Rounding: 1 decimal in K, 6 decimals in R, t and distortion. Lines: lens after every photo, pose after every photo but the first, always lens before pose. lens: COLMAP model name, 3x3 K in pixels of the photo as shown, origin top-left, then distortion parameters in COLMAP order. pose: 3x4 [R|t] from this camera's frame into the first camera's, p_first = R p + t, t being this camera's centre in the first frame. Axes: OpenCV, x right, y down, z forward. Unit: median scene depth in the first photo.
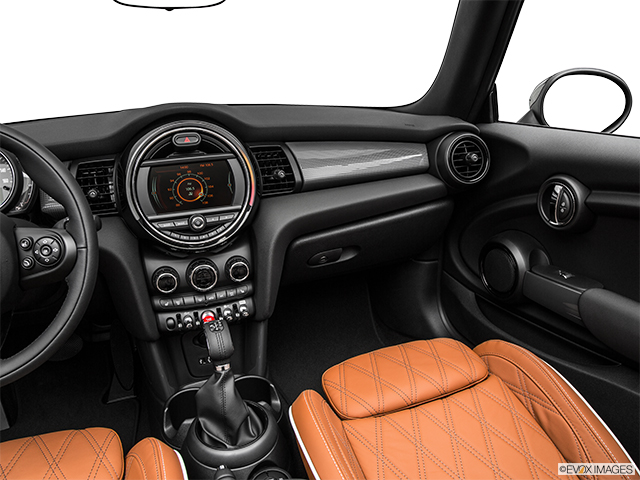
lens RADIAL K [[488.4, 0, 320.1], [0, 488.4, 241.2], [0, 0, 1]] dist [-0.121113, 0.053061]
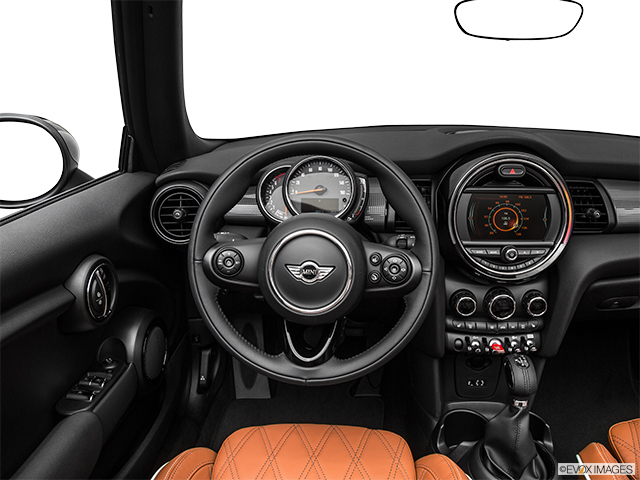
lens RADIAL K [[488.4, 0, 318.0], [0, 488.4, 237.9], [0, 0, 1]] dist [-0.121113, 0.053061]
pose [[0.914759, 0.142251, -0.378127, -0.231362], [-0.142698, 0.989398, 0.027000, -0.038434], [0.377959, 0.029260, 0.925360, -0.067785]]
